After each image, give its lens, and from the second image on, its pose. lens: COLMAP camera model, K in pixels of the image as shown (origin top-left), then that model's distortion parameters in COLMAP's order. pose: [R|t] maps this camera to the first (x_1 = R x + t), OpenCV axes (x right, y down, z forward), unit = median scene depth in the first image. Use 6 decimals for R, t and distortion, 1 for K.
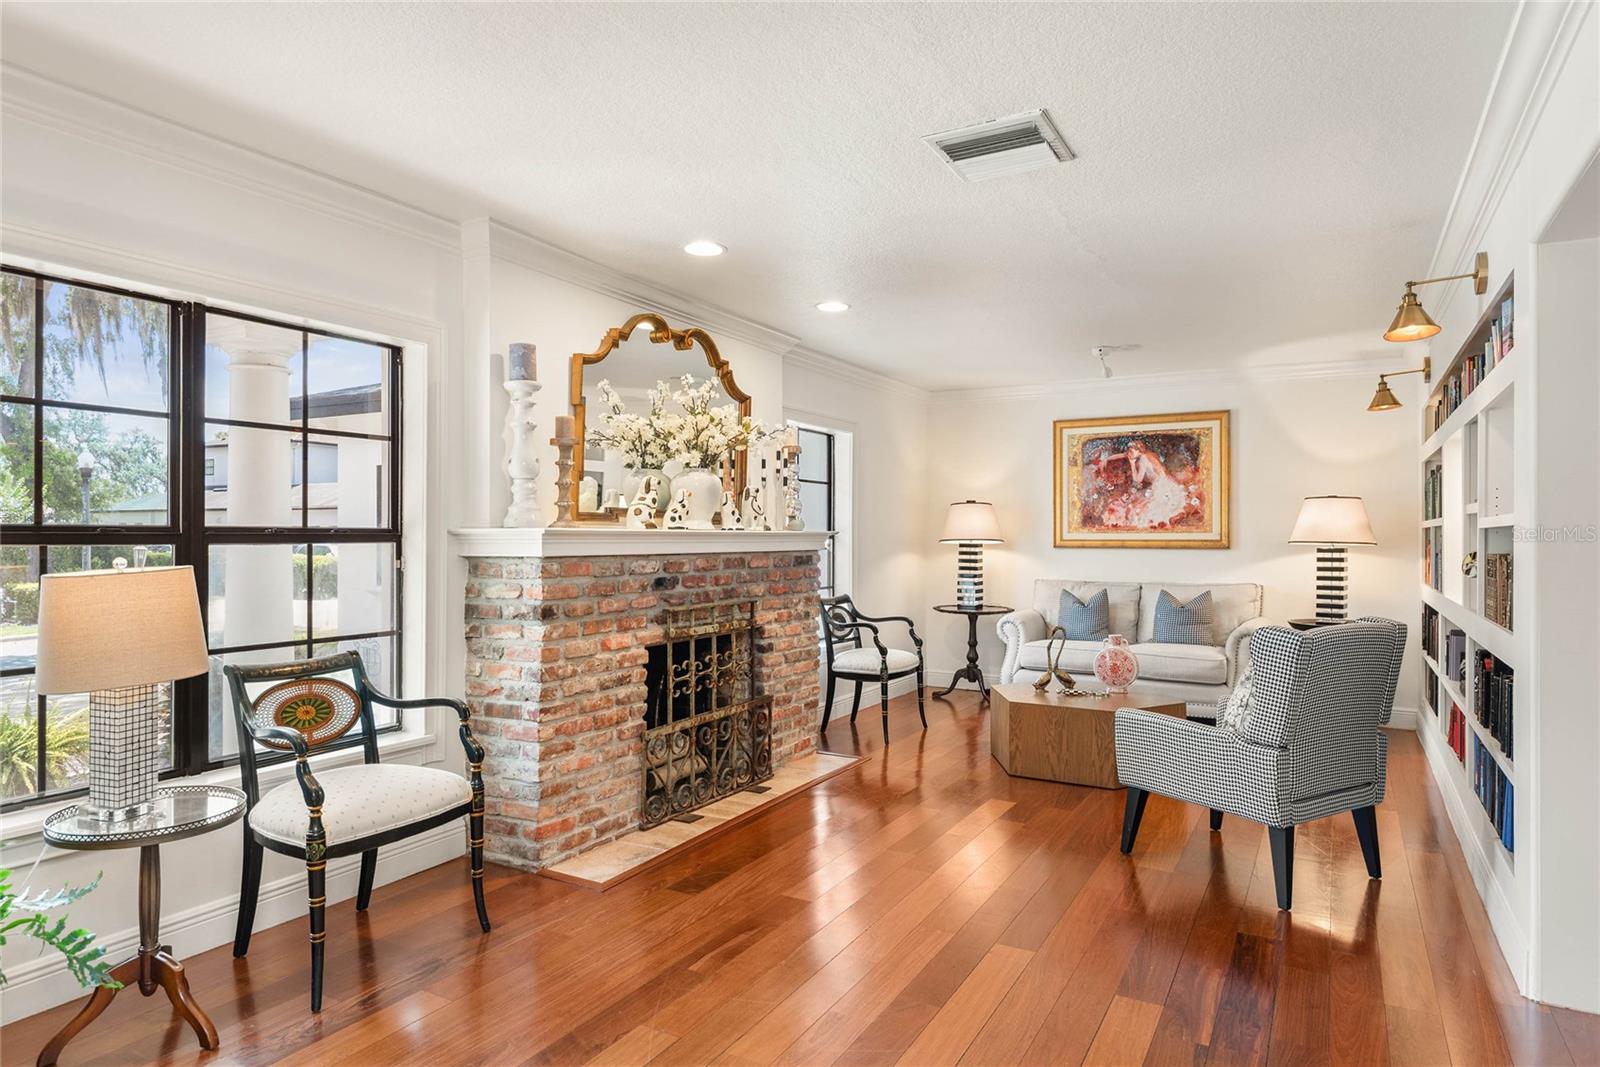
lens RADIAL K [[956.8, 0, 800.0], [0, 956.8, 533.5], [0, 0, 1]] dist [0.002063, -0.001658]
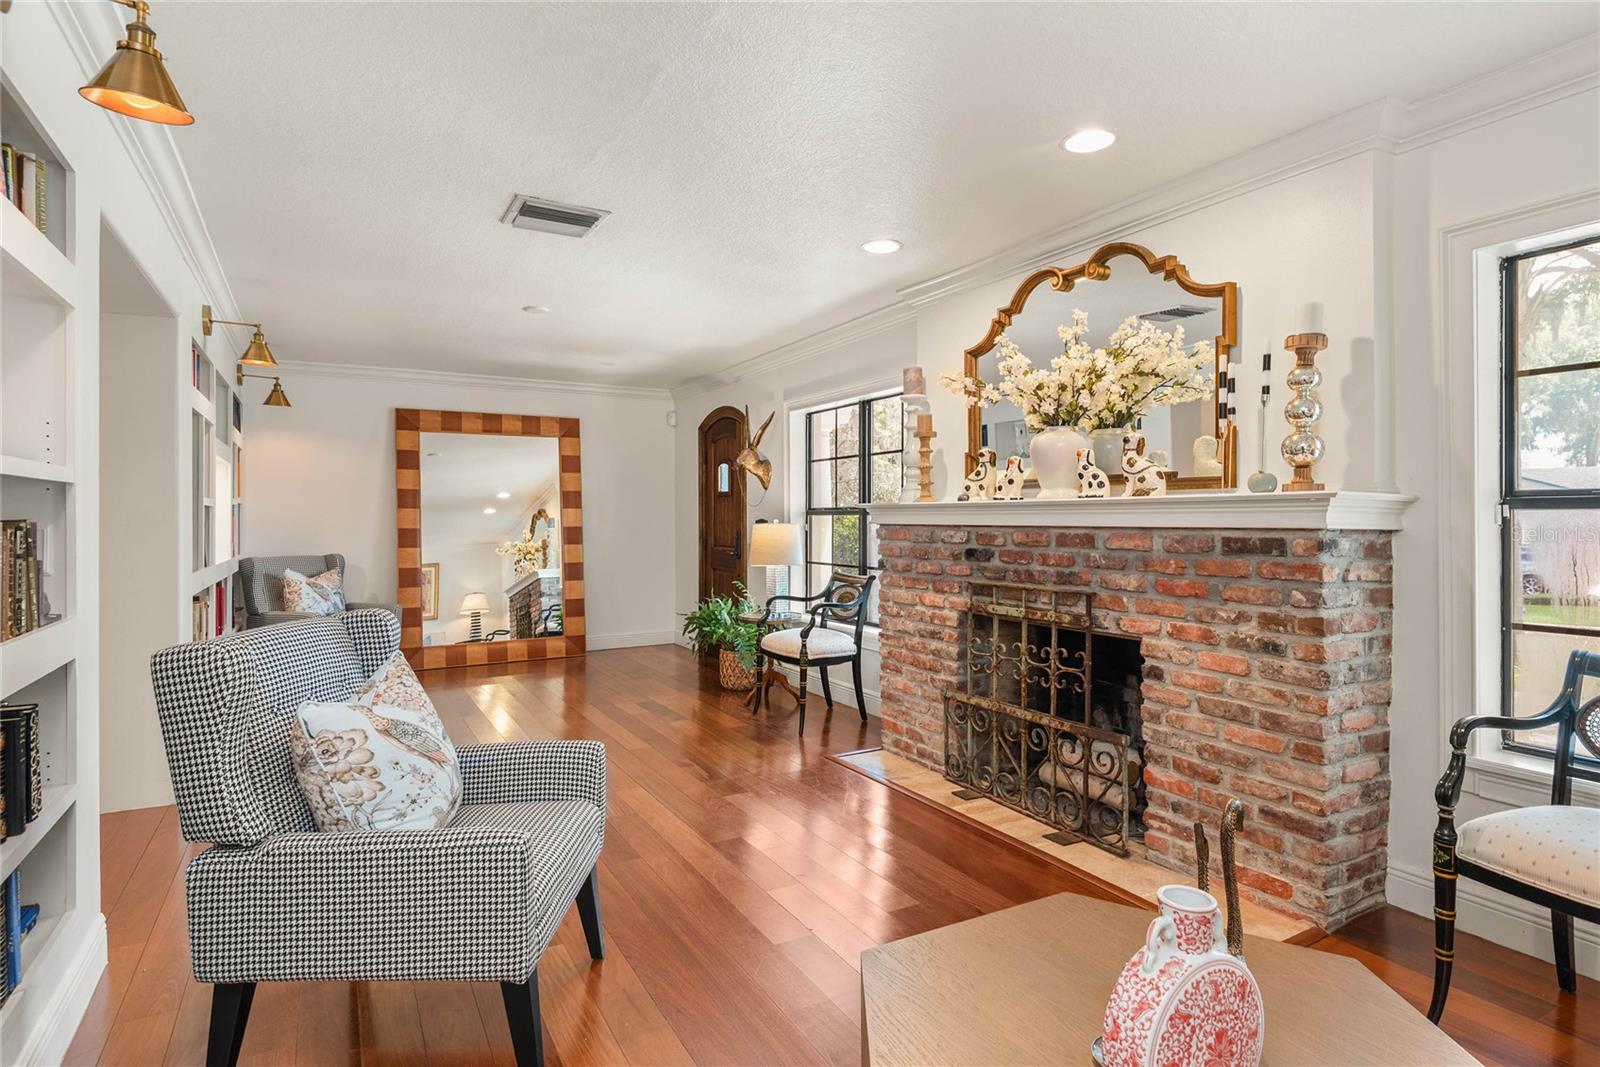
lens RADIAL K [[826.7, 0, 804.8], [0, 826.7, 515.4], [0, 0, 1]] dist [0.001292, 0.000542]
pose [[-0.523211, -0.000883, -0.852203, 0.710025], [0.006116, 0.999970, -0.004791, 0.014302], [0.852181, -0.007719, -0.523189, 1.333889]]
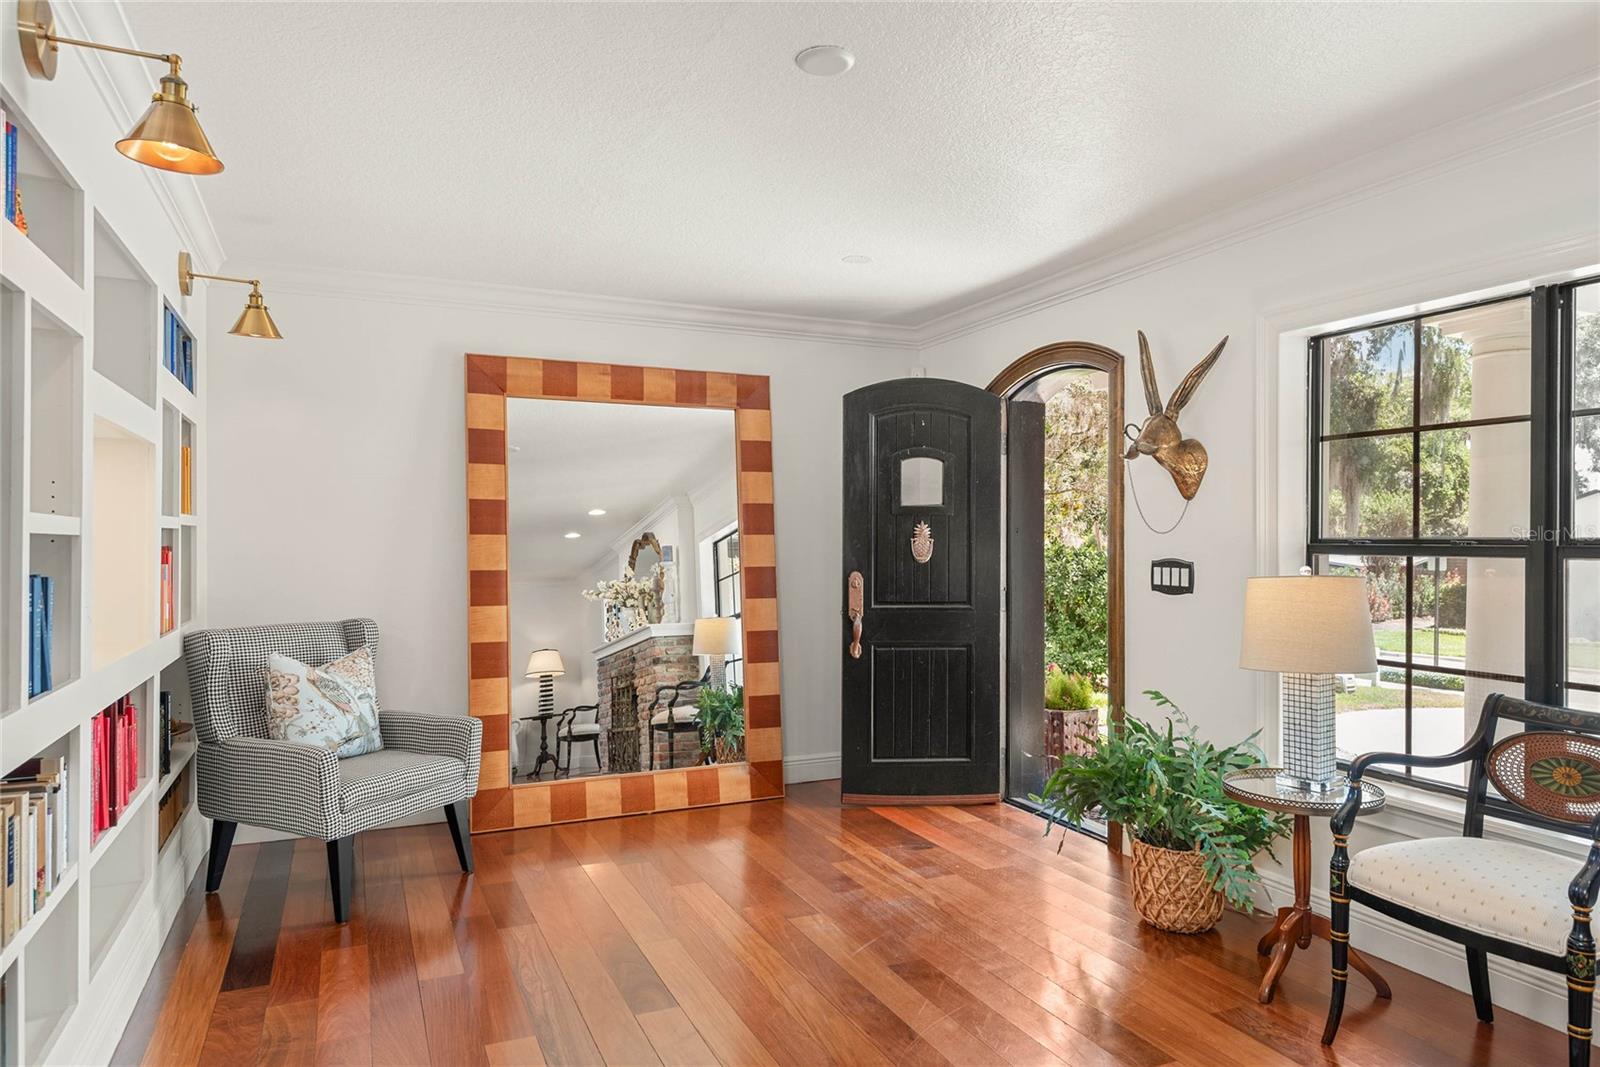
lens RADIAL K [[1008.0, 0, 794.8], [0, 1008.0, 539.4], [0, 0, 1]] dist [0.015699, -0.003916]
pose [[-0.614798, -0.003246, -0.788678, 0.387320], [0.000644, 0.999989, -0.004618, -0.001733], [0.788685, -0.003347, -0.614789, 0.747623]]
